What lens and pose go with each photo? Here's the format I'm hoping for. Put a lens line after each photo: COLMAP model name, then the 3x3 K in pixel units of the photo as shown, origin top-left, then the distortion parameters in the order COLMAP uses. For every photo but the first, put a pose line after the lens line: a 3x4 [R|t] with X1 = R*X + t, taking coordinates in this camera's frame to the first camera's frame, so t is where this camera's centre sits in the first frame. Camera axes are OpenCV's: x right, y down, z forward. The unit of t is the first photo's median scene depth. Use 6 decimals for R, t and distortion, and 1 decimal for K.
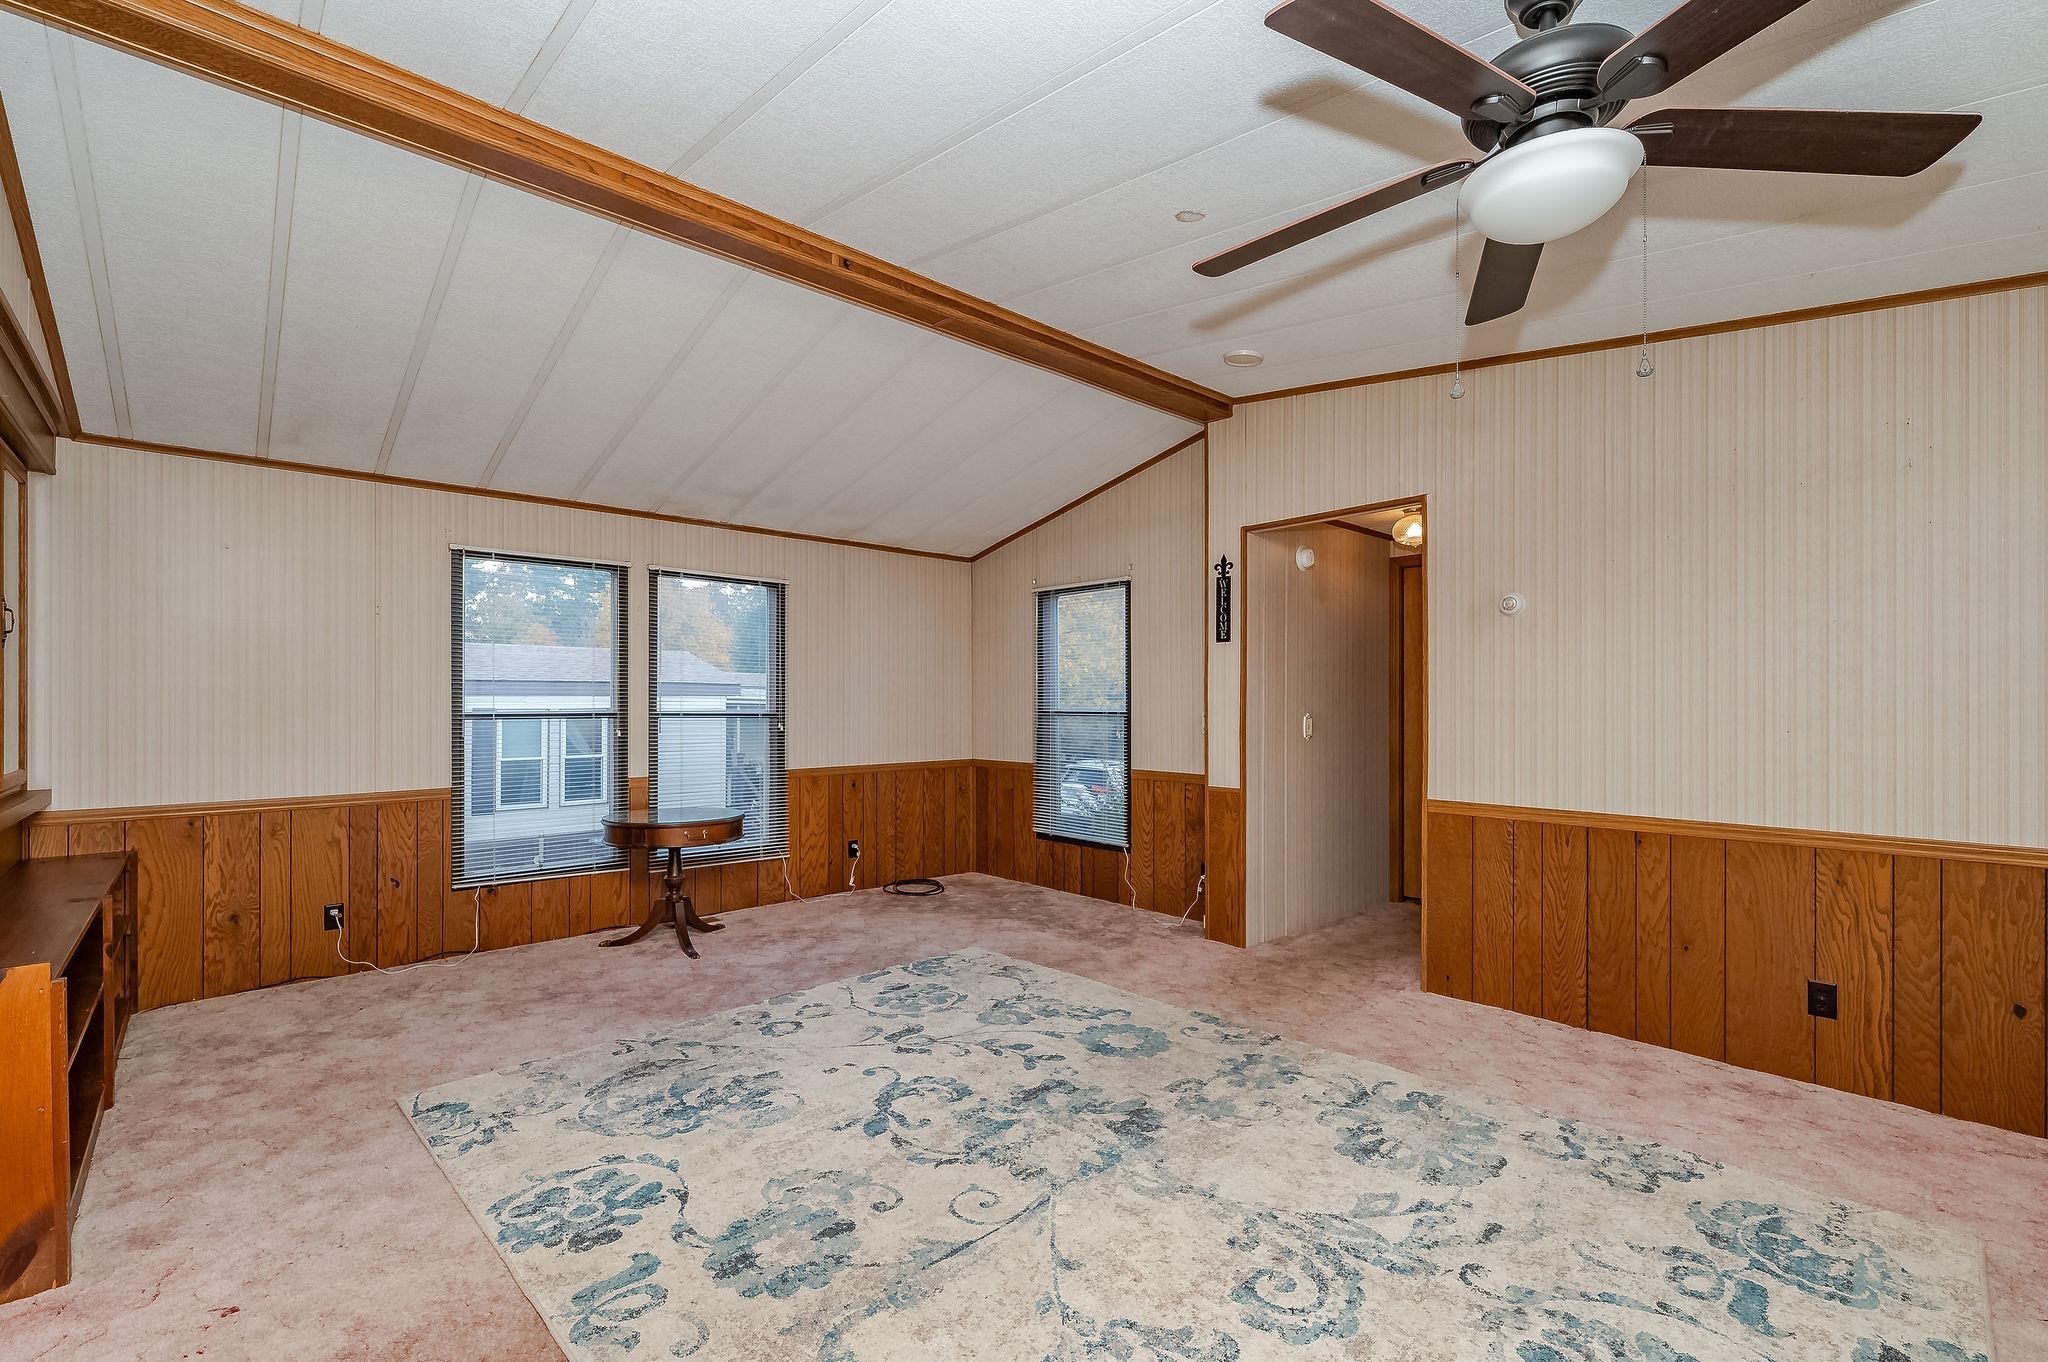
lens RADIAL K [[893.9, 0, 1026.0], [0, 893.9, 693.7], [0, 0, 1]] dist [0.003879, -0.000557]
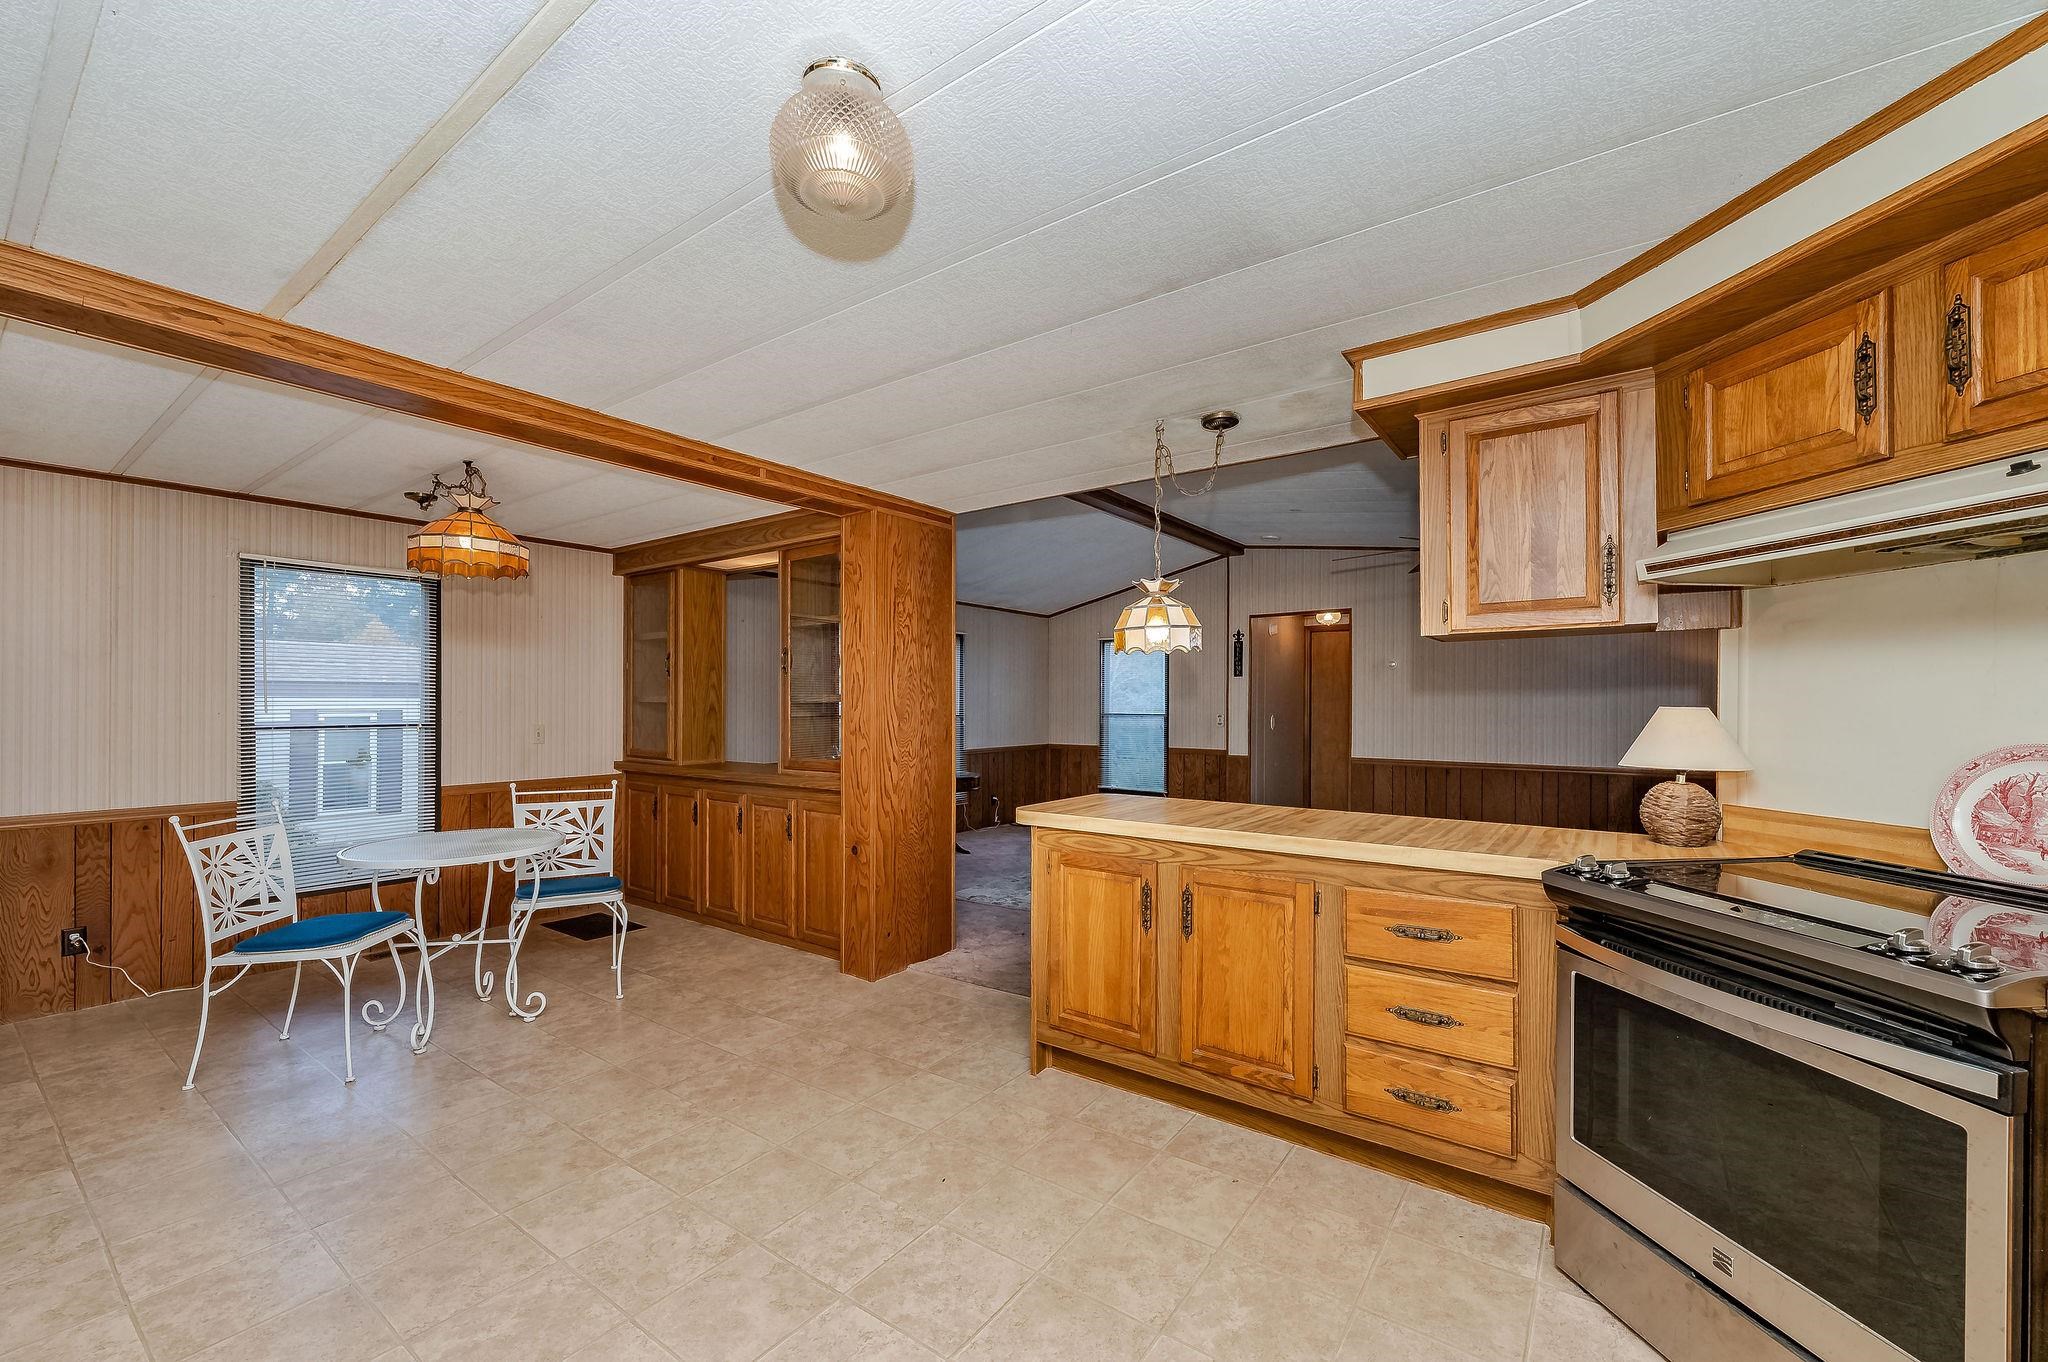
lens RADIAL K [[824.6, 0, 1025.4], [0, 824.6, 700.1], [0, 0, 1]] dist [-0.008218, 0.000160]
pose [[0.981054, 0.006912, 0.193611, -0.537463], [-0.007122, 0.999975, 0.000388, -0.006954], [-0.193604, -0.001759, 0.981078, -0.582685]]
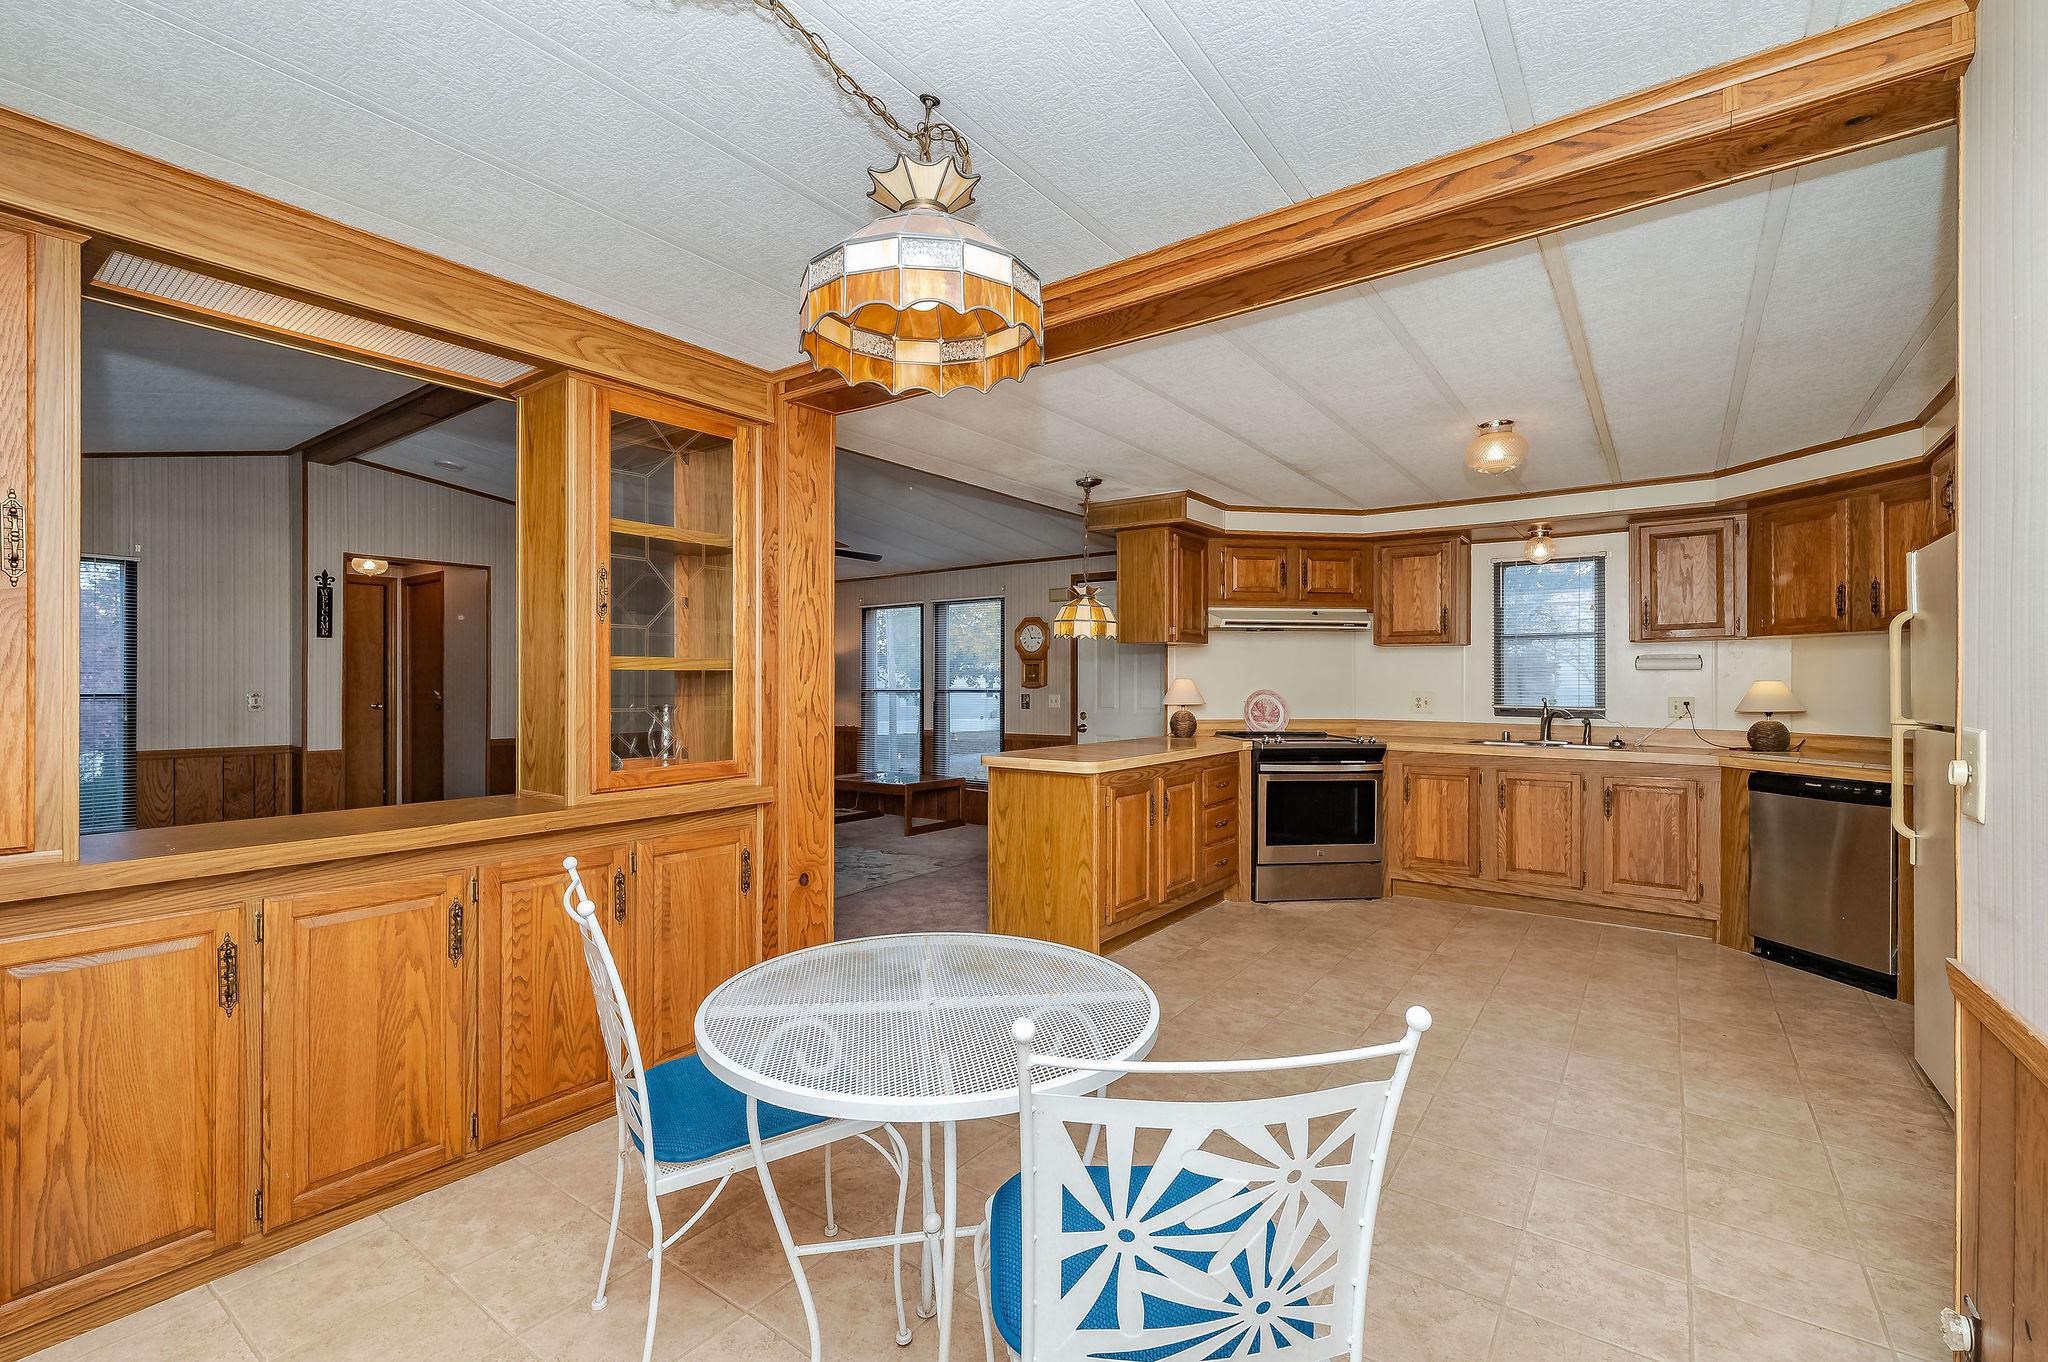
lens RADIAL K [[893.9, 0, 1027.8], [0, 893.9, 681.8], [0, 0, 1]] dist [0.003879, -0.000557]
pose [[-0.198908, 0.007245, 0.979991, -1.229922], [-0.006078, 0.999944, -0.008626, 0.010383], [-0.979999, -0.007673, -0.198853, 0.267194]]
